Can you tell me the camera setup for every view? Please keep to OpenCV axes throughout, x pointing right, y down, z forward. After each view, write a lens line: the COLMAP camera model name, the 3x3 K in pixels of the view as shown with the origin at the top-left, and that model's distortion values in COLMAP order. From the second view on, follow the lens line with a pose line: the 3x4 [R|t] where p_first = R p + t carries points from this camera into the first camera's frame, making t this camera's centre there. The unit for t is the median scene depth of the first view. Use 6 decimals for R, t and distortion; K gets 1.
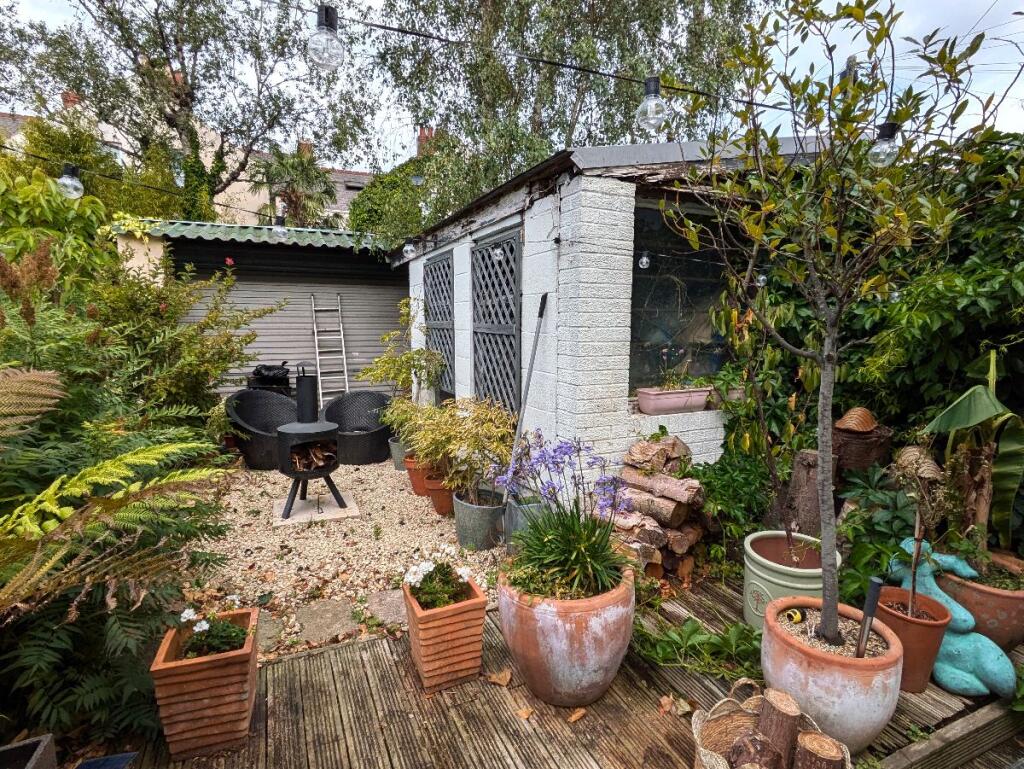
lens RADIAL K [[527.7, 0, 508.1], [0, 527.7, 387.2], [0, 0, 1]] dist [-0.002170, -0.000372]
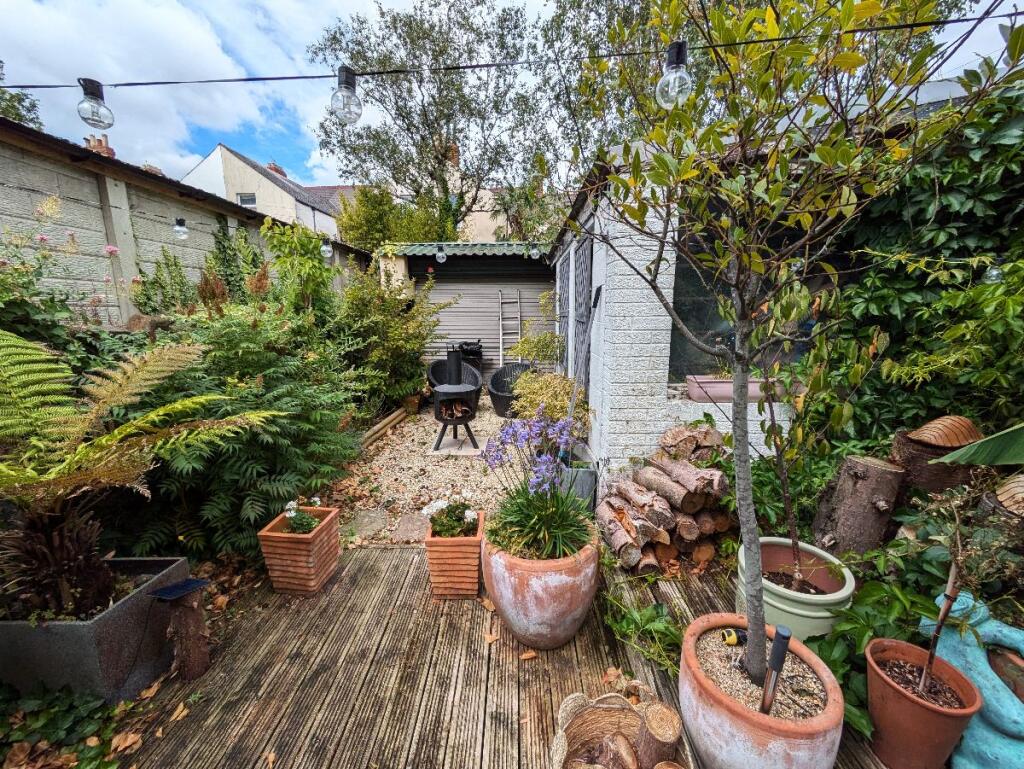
lens RADIAL K [[403.3, 0, 508.8], [0, 403.3, 385.2], [0, 0, 1]] dist [-0.004191, -0.000159]
pose [[0.901419, 0.070186, -0.427221, 0.214349], [-0.043671, 0.996480, 0.071561, -0.015528], [0.430739, -0.045849, 0.901311, 0.105165]]
